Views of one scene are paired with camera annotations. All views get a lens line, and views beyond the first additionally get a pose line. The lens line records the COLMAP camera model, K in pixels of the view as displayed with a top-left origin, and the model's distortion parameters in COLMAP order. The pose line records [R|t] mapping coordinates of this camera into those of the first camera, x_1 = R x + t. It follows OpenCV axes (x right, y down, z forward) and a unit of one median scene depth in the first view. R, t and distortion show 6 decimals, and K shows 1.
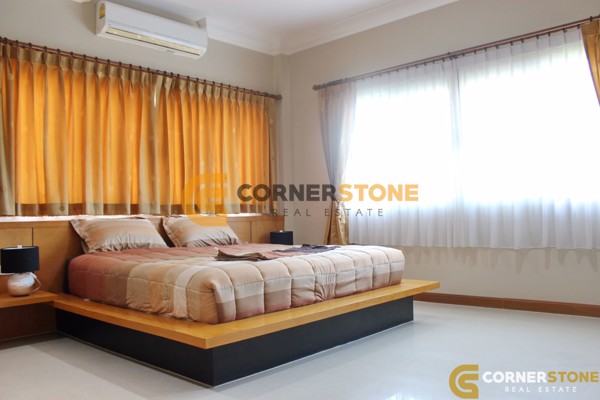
lens RADIAL K [[507.2, 0, 305.0], [0, 507.2, 199.9], [0, 0, 1]] dist [-0.157046, 0.132888]
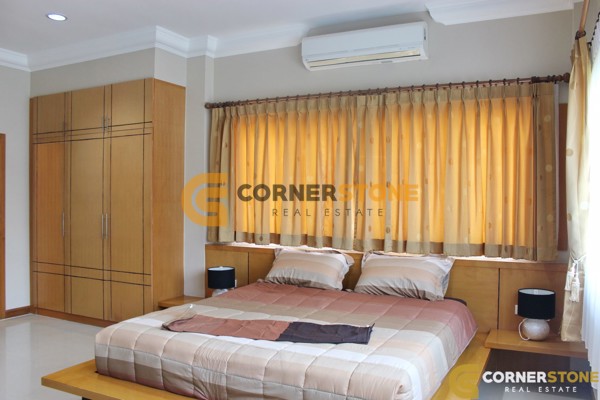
lens RADIAL K [[507.2, 0, 305.0], [0, 507.2, 199.9], [0, 0, 1]] dist [-0.157046, 0.132888]
pose [[0.277473, 0.036098, -0.960055, 0.629991], [0.017626, 0.998934, 0.042654, -0.114759], [0.960572, -0.028757, 0.276541, 0.721149]]
